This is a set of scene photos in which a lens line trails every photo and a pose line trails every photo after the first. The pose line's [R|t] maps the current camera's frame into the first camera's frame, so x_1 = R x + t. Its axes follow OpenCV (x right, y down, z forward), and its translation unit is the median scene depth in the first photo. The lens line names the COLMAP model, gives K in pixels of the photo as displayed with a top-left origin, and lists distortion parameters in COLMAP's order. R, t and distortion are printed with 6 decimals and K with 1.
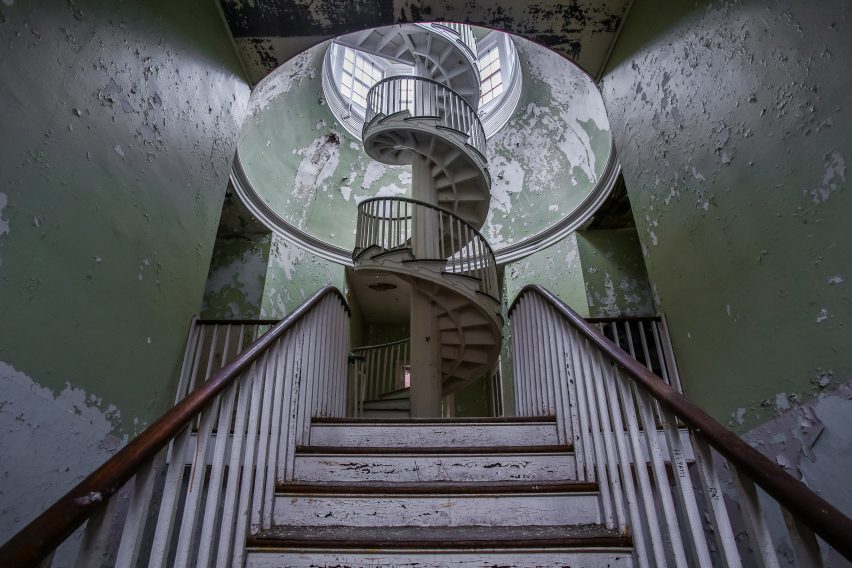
lens RADIAL K [[411.5, 0, 422.8], [0, 411.5, 284.0], [0, 0, 1]] dist [-0.081043, 0.033127]
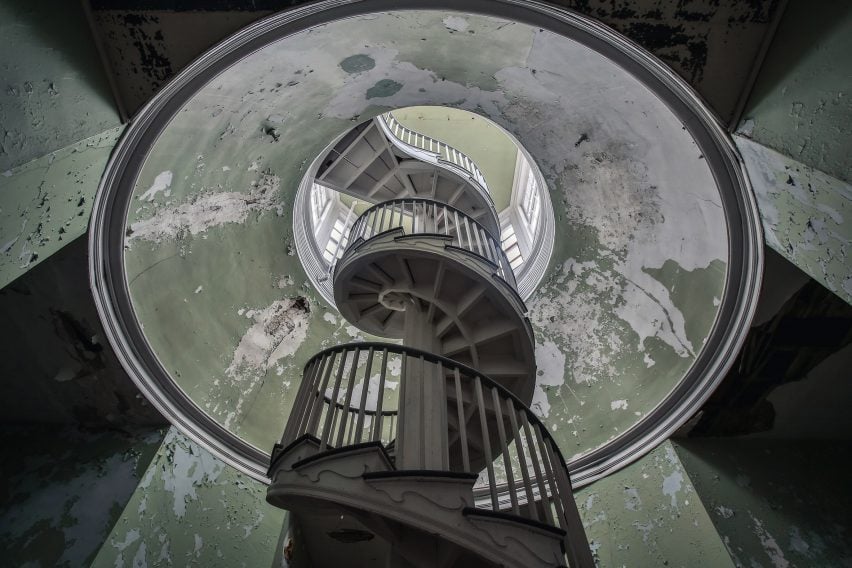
lens RADIAL K [[411.5, 0, 422.8], [0, 411.5, 284.0], [0, 0, 1]] dist [-0.081043, 0.033127]
pose [[0.999594, 0.028152, -0.004404, 0.002407], [-0.026302, 0.852114, -0.522695, -0.007157], [-0.010962, 0.522599, 0.852508, 0.390545]]
